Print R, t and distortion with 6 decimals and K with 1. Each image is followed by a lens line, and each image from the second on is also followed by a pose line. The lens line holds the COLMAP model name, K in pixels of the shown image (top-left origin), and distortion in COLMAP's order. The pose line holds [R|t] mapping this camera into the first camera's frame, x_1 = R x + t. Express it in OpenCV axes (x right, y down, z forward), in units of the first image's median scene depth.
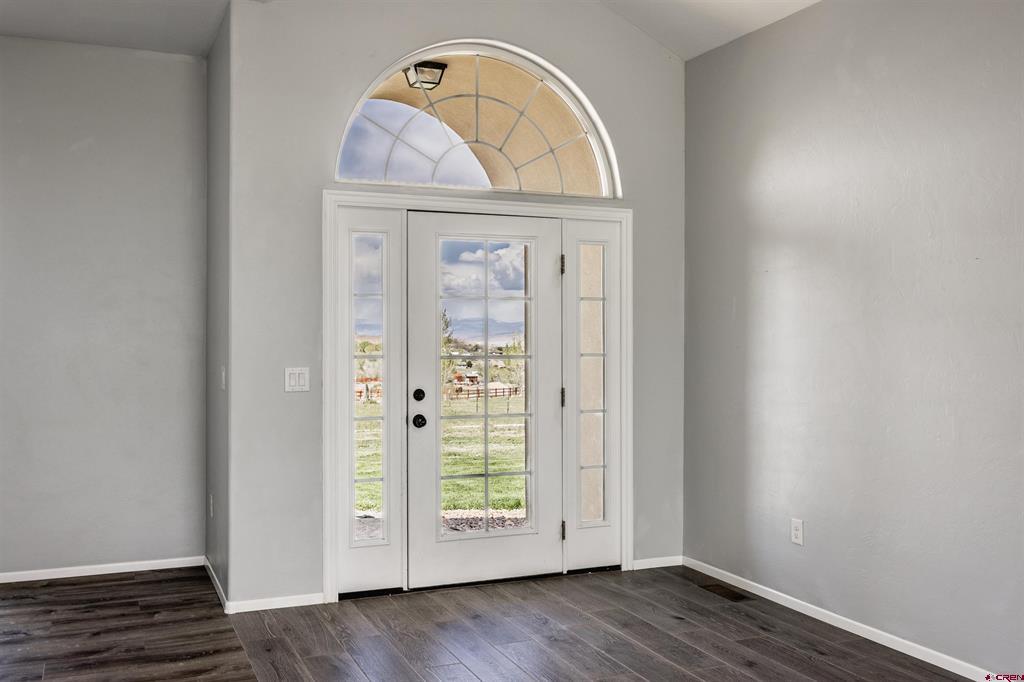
lens RADIAL K [[958.5, 0, 519.7], [0, 958.5, 340.8], [0, 0, 1]] dist [-0.007777, 0.000000]
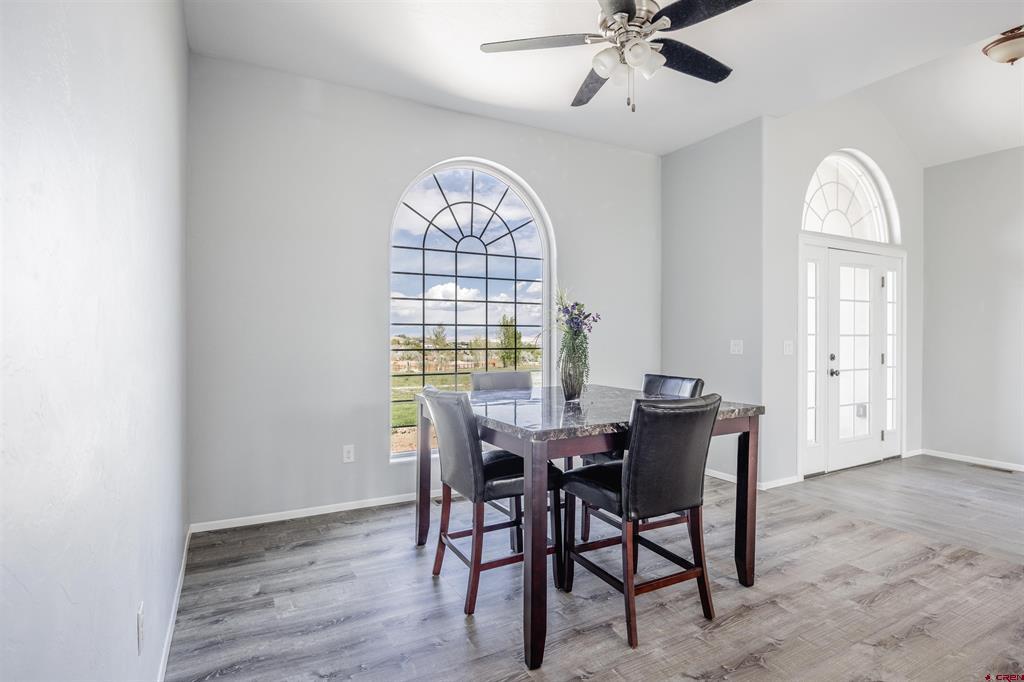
lens RADIAL K [[517.0, 0, 506.8], [0, 517.0, 342.2], [0, 0, 1]] dist [-0.004533, 0.000529]
pose [[0.994755, -0.004550, 0.102186, -0.765497], [0.003859, 0.999968, 0.006964, 0.021176], [-0.102214, -0.006533, 0.994741, 0.150982]]
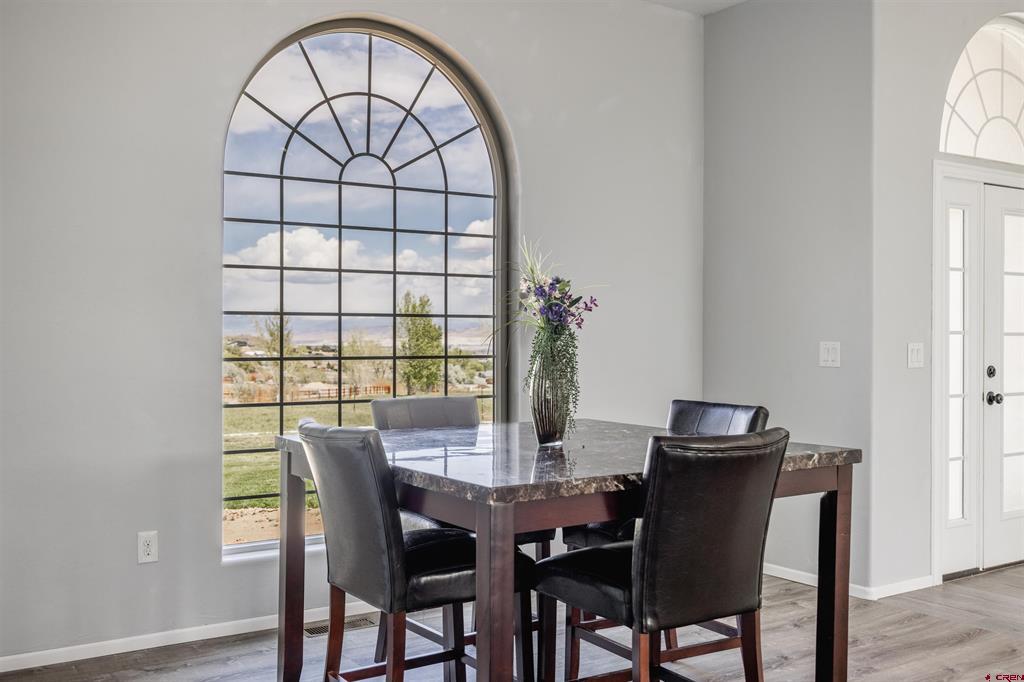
lens RADIAL K [[1018.1, 0, 505.5], [0, 1018.1, 342.3], [0, 0, 1]] dist [0.010103, 0.000000]
pose [[0.981423, -0.003351, 0.191827, -0.791285], [0.002690, 0.999990, 0.003703, 0.020939], [-0.191838, -0.003118, 0.981422, 0.065469]]
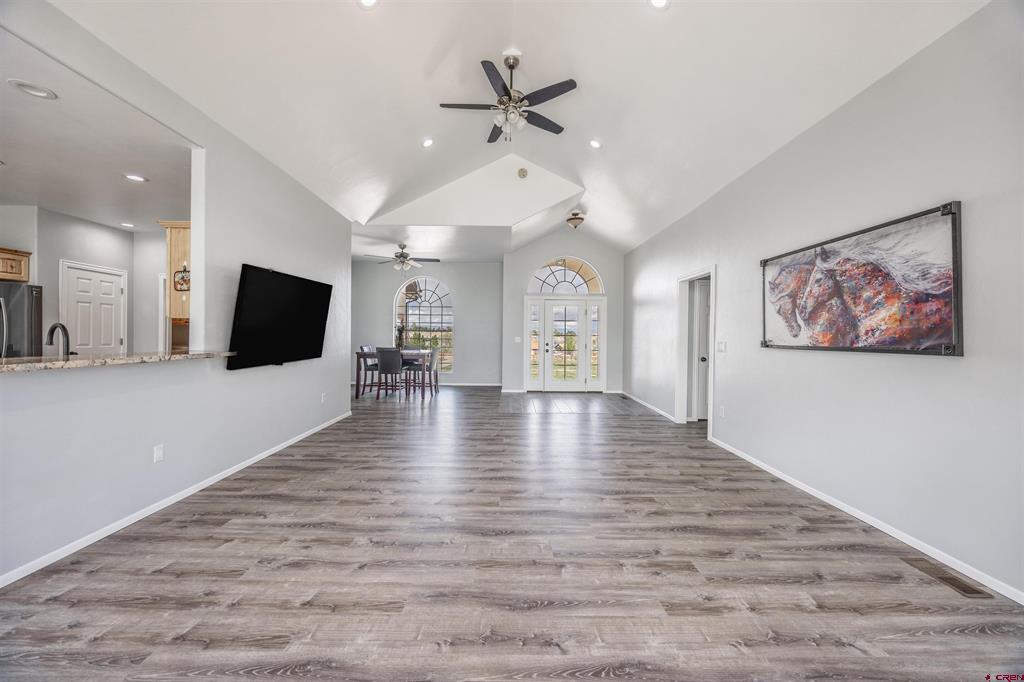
lens RADIAL K [[388.7, 0, 505.6], [0, 388.7, 336.3], [0, 0, 1]] dist [-0.003965, 0.000631]
pose [[0.924451, 0.007704, -0.381224, 0.362736], [-0.010390, 0.999934, -0.004987, 0.031333], [0.381160, 0.008571, 0.924469, -0.604076]]
